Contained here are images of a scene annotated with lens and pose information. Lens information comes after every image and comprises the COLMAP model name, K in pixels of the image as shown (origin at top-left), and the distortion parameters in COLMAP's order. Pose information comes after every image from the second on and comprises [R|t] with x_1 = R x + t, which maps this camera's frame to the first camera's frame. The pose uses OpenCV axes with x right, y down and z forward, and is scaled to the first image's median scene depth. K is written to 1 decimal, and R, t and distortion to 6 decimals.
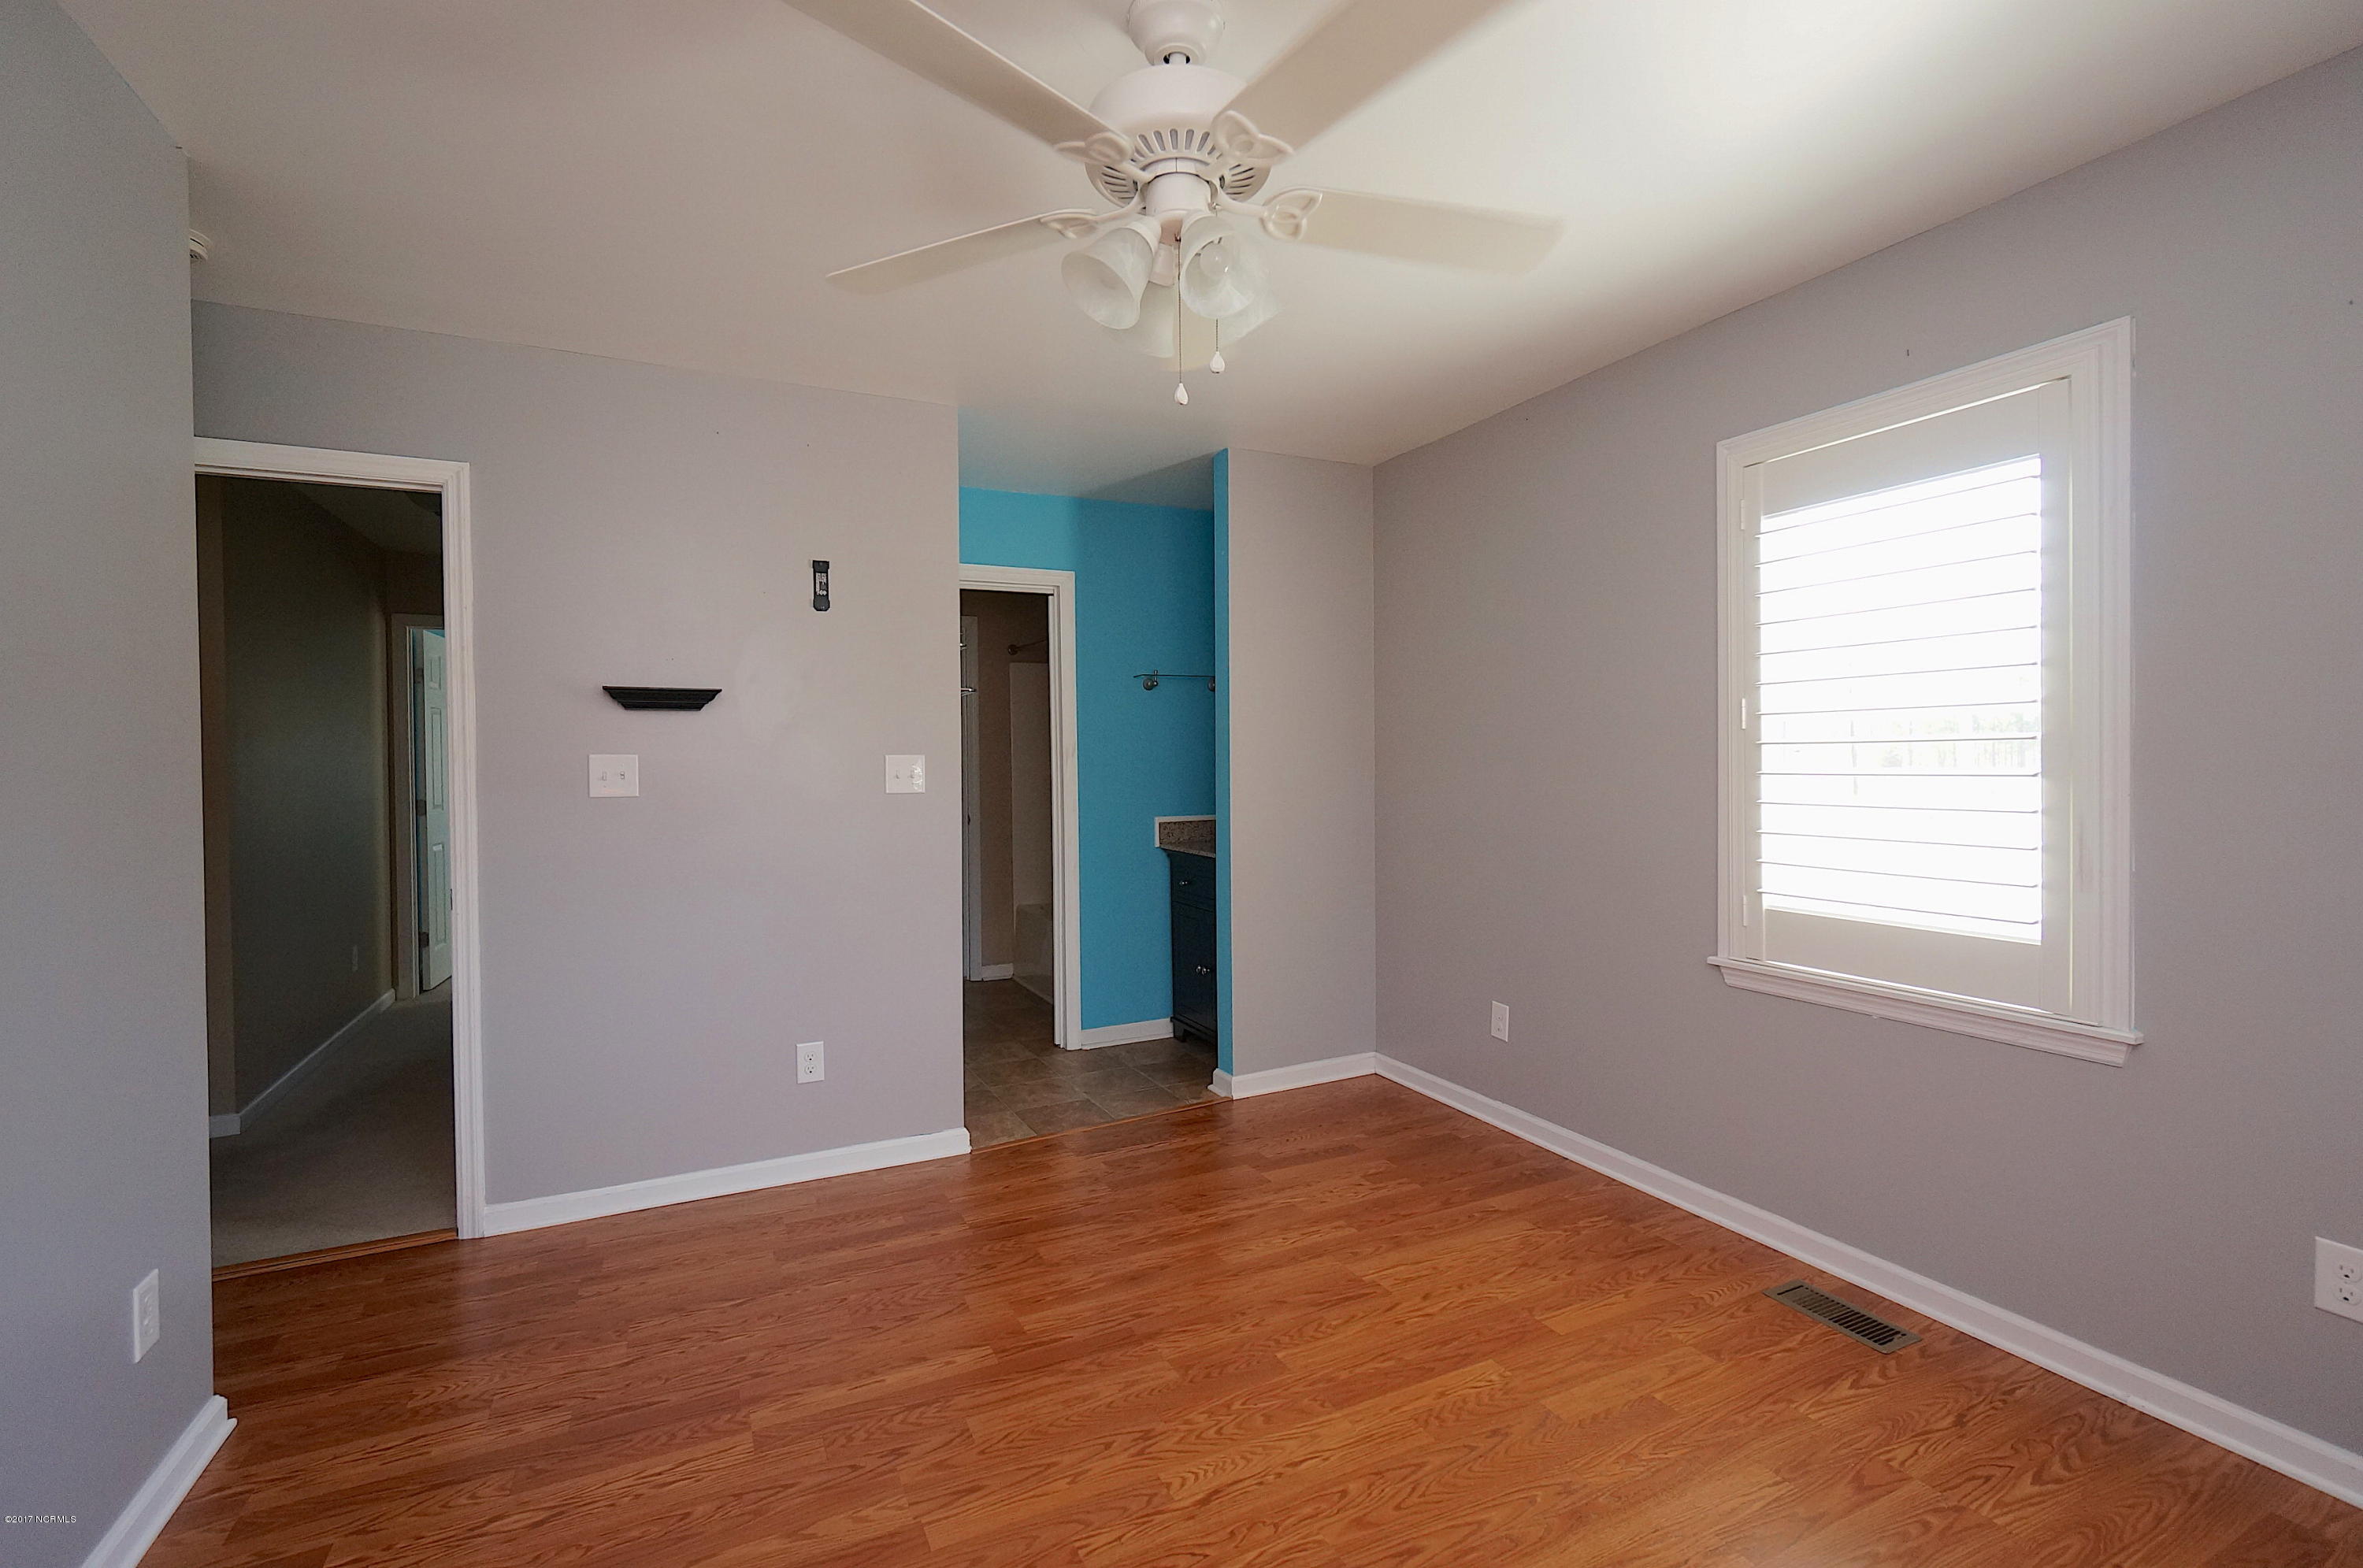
lens RADIAL K [[1035.3, 0, 1186.2], [0, 1035.3, 769.1], [0, 0, 1]] dist [-0.002949, 0.000219]
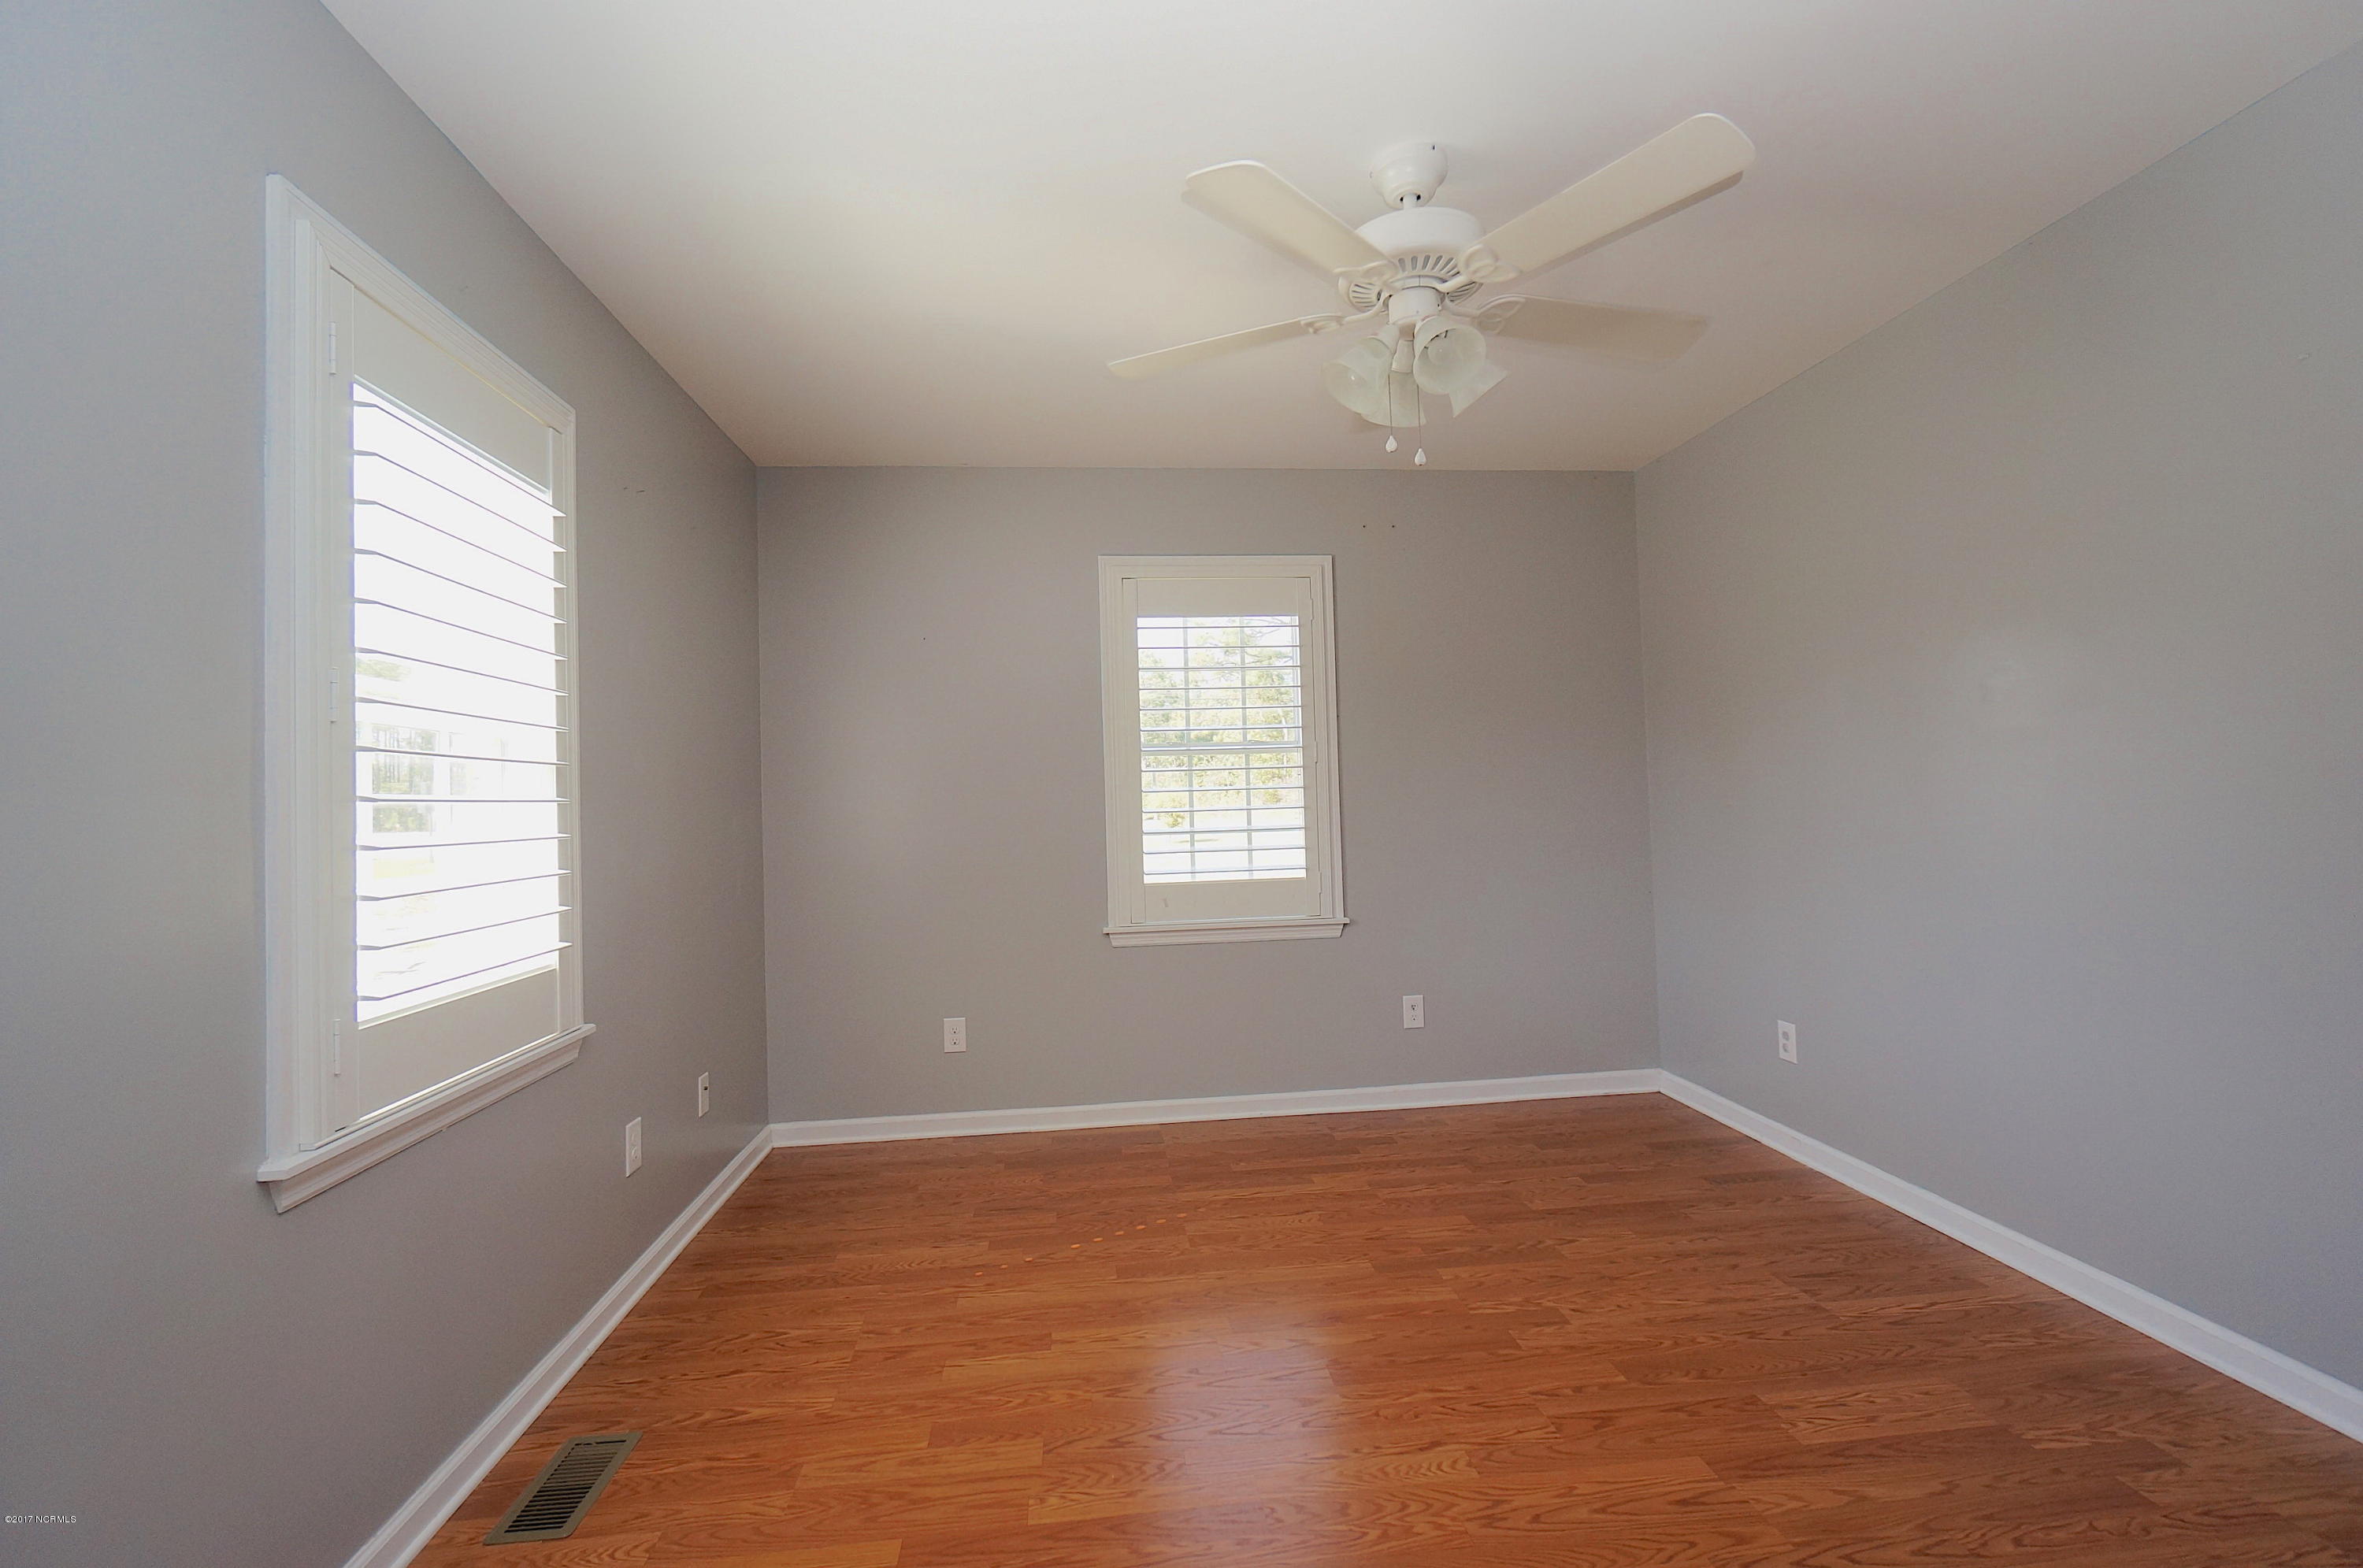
lens RADIAL K [[1035.3, 0, 1173.5], [0, 1035.3, 791.6], [0, 0, 1]] dist [-0.002949, 0.000219]
pose [[-0.935881, 0.041537, 0.349860, -0.119903], [0.041093, 0.999117, -0.008696, 0.032396], [-0.349912, 0.006238, -0.936762, 1.924704]]
